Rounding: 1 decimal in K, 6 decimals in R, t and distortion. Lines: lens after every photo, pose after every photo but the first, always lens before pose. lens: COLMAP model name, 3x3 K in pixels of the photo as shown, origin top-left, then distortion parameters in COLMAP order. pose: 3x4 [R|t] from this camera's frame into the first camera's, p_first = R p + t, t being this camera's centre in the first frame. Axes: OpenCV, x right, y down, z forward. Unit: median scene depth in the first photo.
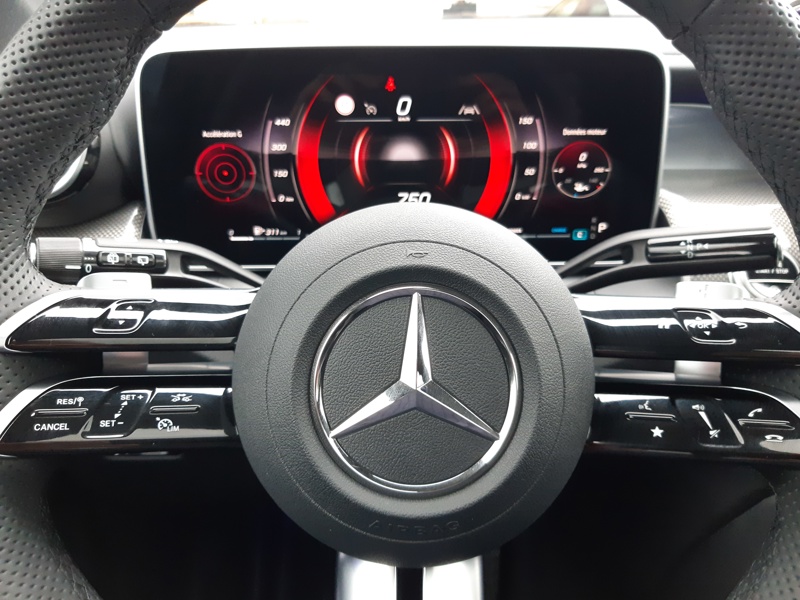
lens RADIAL K [[609.8, 0, 400.2], [0, 609.8, 303.6], [0, 0, 1]] dist [0.019536, -0.060280]
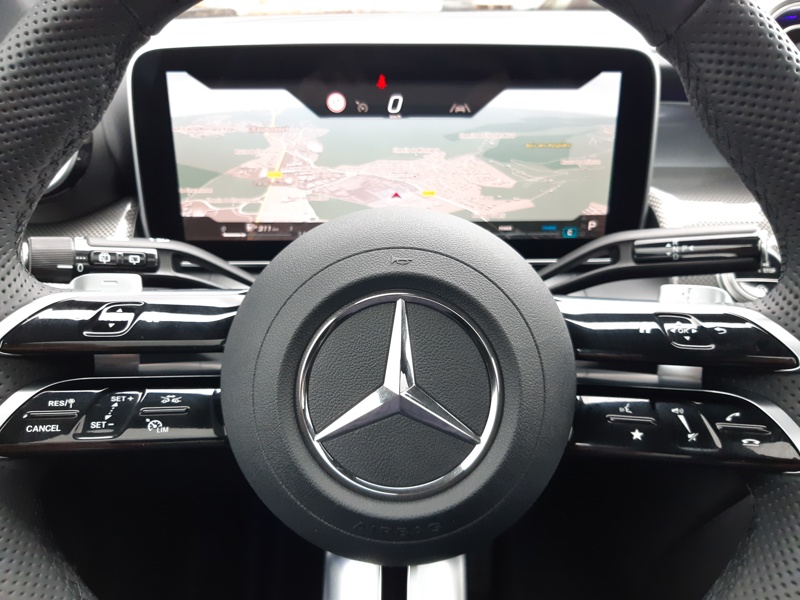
lens RADIAL K [[609.8, 0, 399.6], [0, 609.8, 302.6], [0, 0, 1]] dist [0.019536, -0.060280]
pose [[0.999994, 0.002867, 0.001974, 0.021131], [-0.002905, 0.999802, 0.019691, -0.029077], [-0.001917, -0.019696, 0.999804, -0.015639]]
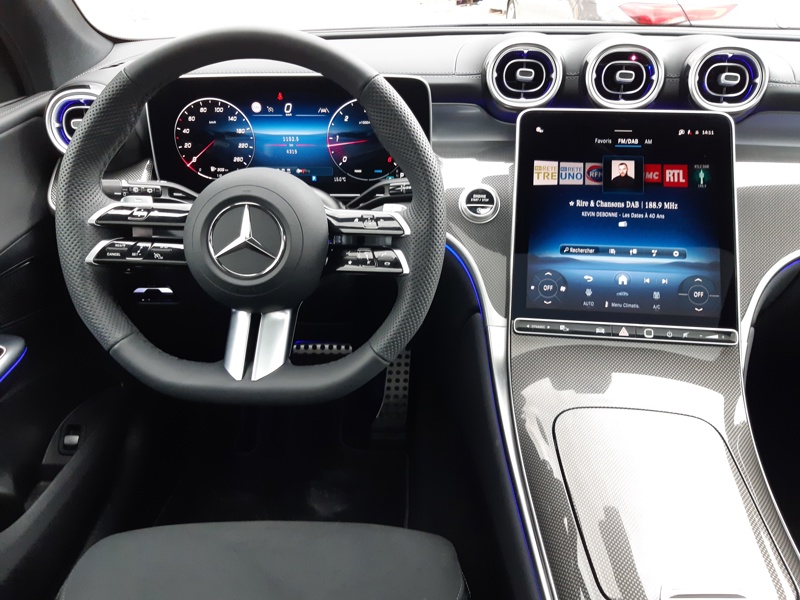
lens RADIAL K [[609.8, 0, 405.8], [0, 609.8, 299.7], [0, 0, 1]] dist [0.019536, -0.060280]
pose [[0.999271, 0.018162, -0.033584, 0.765516], [-0.014569, 0.994438, 0.104312, 0.100532], [0.035292, -0.103746, 0.993977, -1.566832]]
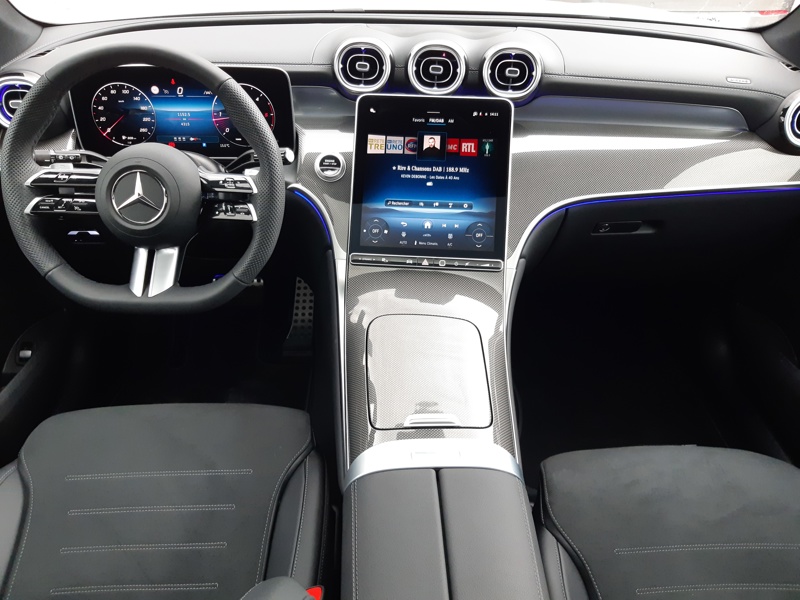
lens RADIAL K [[609.8, 0, 403.8], [0, 609.8, 301.3], [0, 0, 1]] dist [0.019536, -0.060280]
pose [[0.999731, 0.014076, 0.018422, 1.496376], [-0.017499, 0.979380, 0.201267, -0.020048], [-0.015209, -0.201536, 0.979363, -2.678241]]
